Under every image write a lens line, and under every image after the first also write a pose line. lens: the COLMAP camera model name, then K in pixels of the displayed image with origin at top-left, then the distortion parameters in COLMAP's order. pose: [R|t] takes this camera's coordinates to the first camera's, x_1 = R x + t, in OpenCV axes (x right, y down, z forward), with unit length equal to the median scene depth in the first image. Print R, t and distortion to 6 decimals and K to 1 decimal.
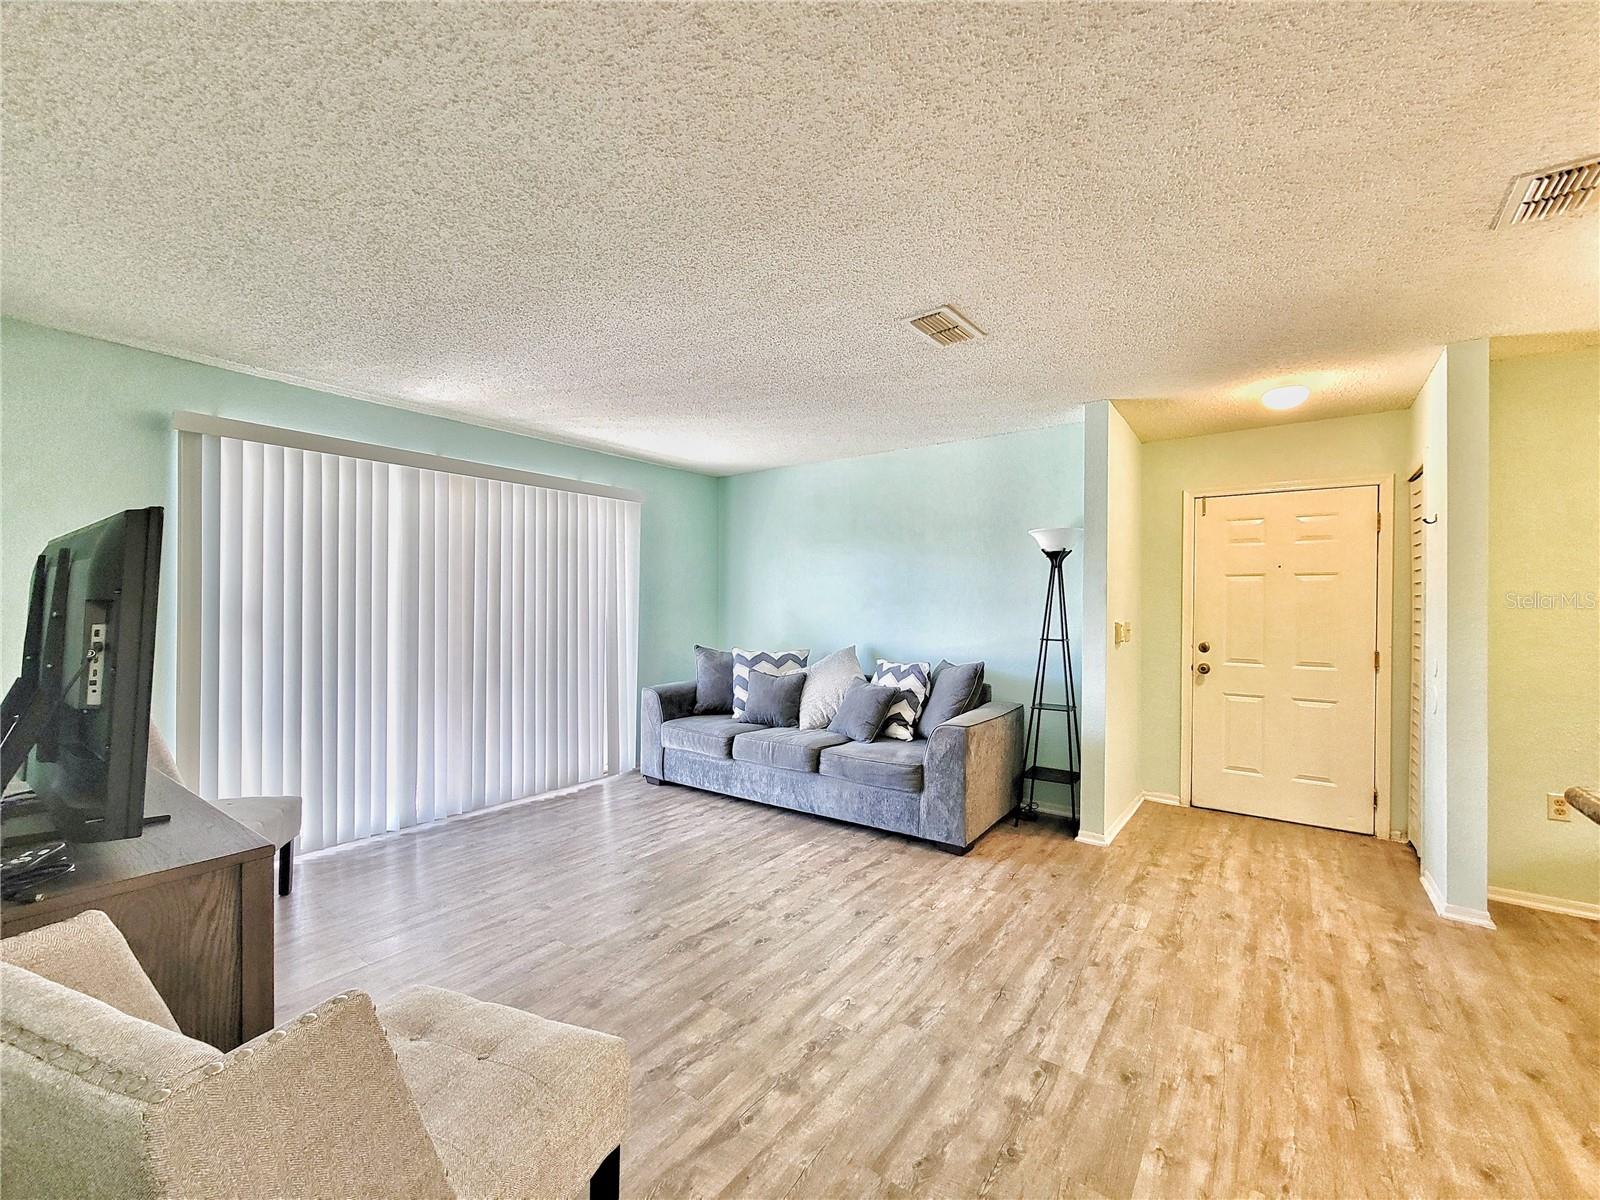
lens RADIAL K [[653.2, 0, 802.2], [0, 653.2, 606.9], [0, 0, 1]] dist [-0.000273, -0.000088]
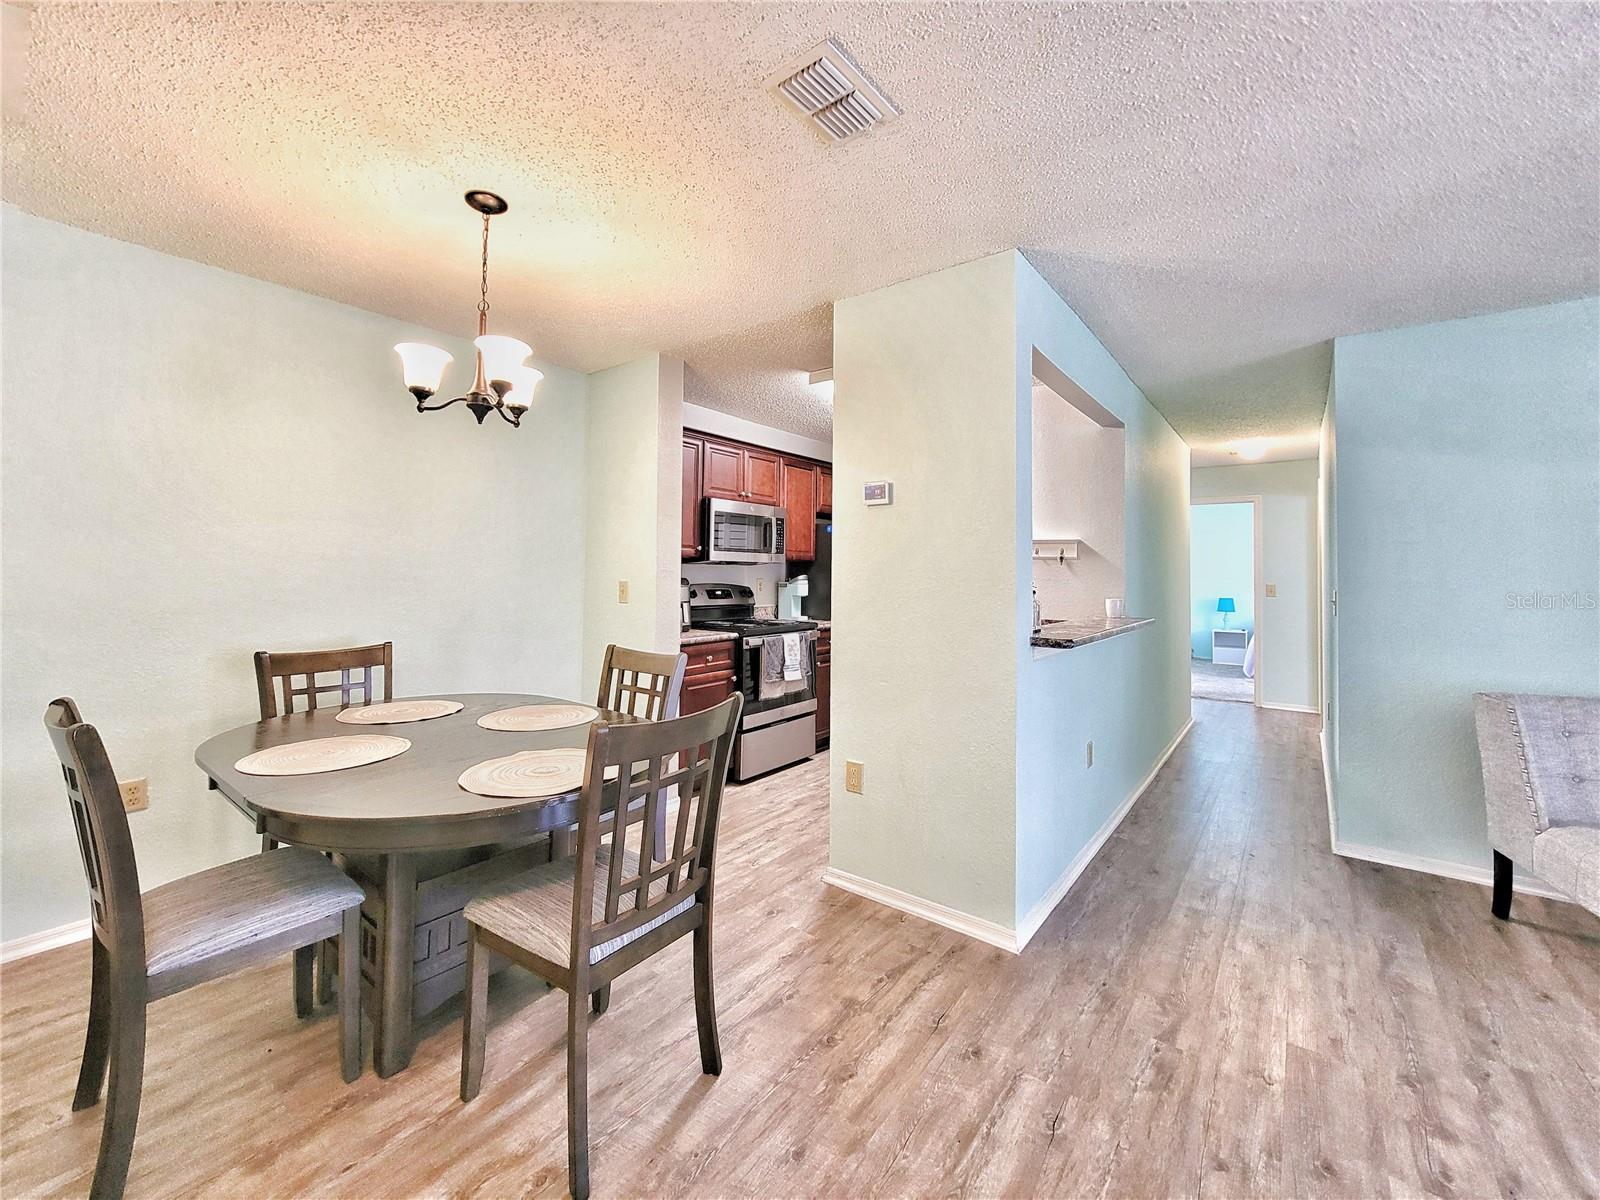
lens RADIAL K [[653.2, 0, 804.0], [0, 653.2, 558.1], [0, 0, 1]] dist [-0.000273, -0.000088]
pose [[-0.999637, -0.021769, 0.015899, 0.660777], [-0.022054, 0.999594, -0.018015, 0.013269], [-0.015500, -0.018359, -0.999711, 1.058540]]
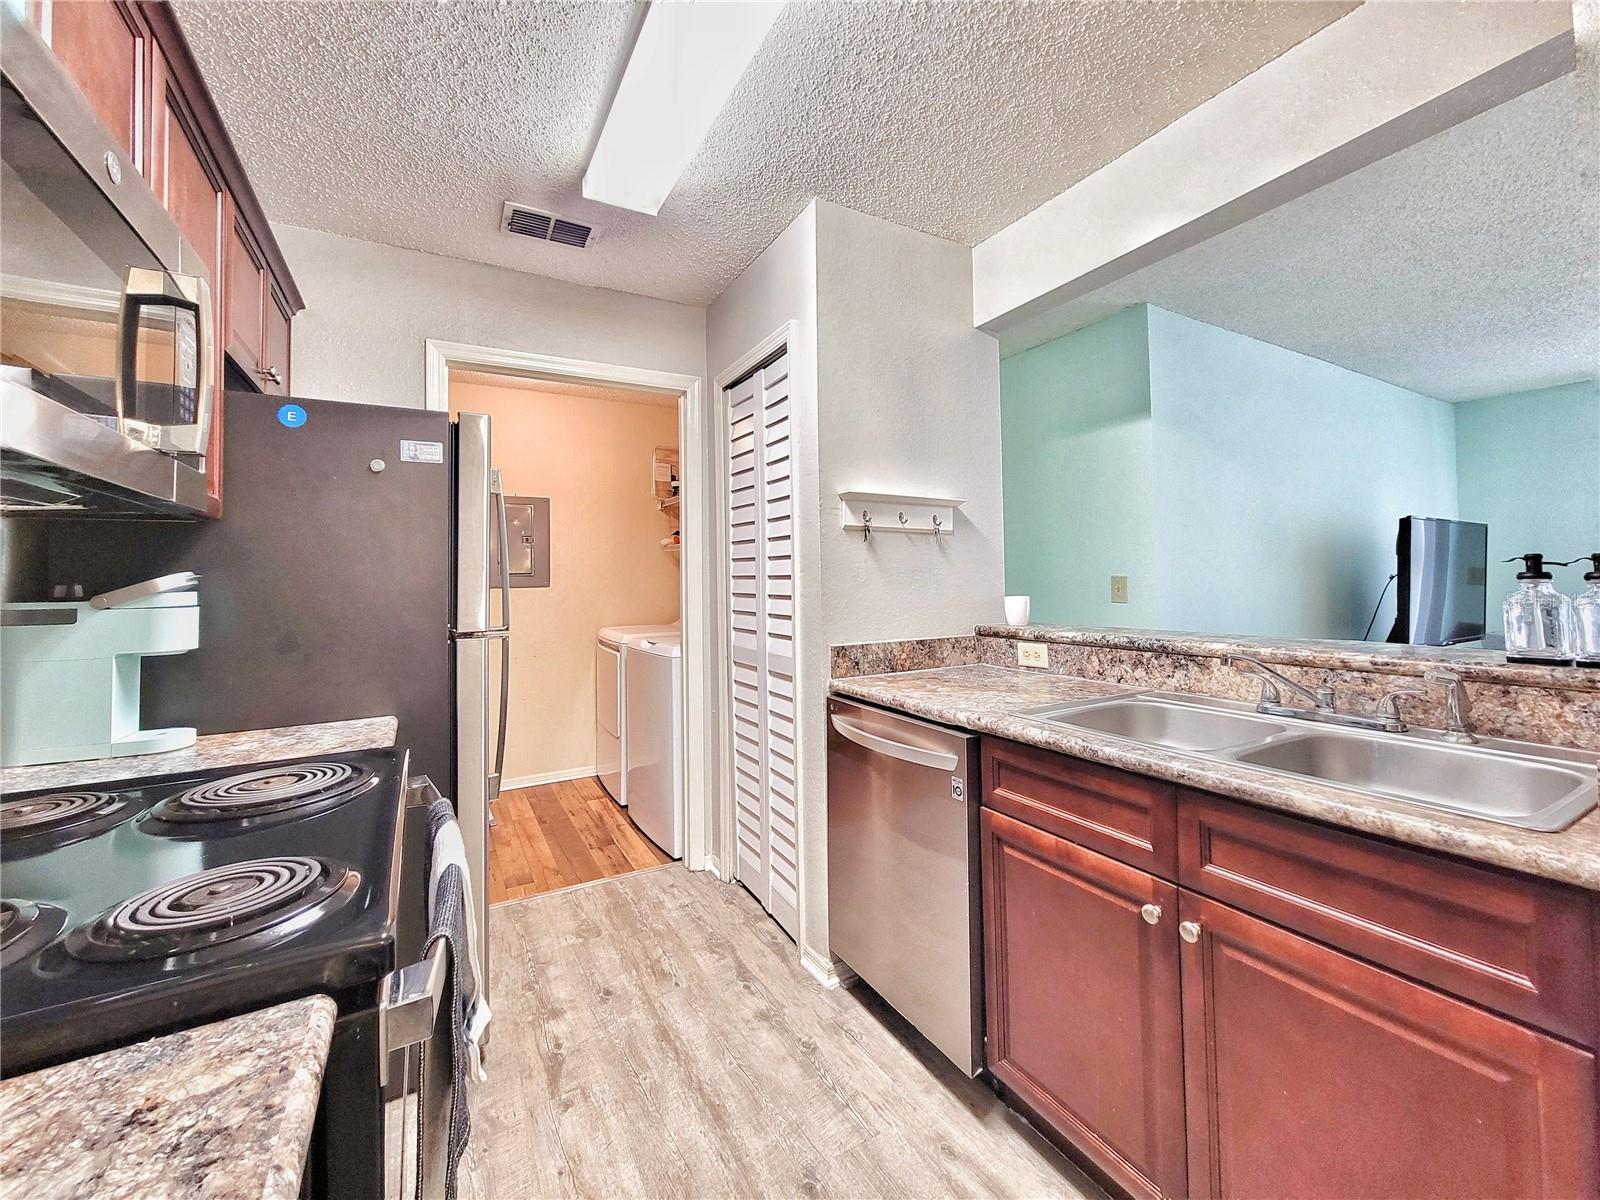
lens RADIAL K [[653.2, 0, 804.7], [0, 653.2, 558.0], [0, 0, 1]] dist [-0.000273, -0.000088]
pose [[-0.416638, -0.033214, -0.908466, 0.902212], [0.006245, 0.999204, -0.039395, 0.036348], [0.909051, -0.022087, -0.416099, -0.023922]]
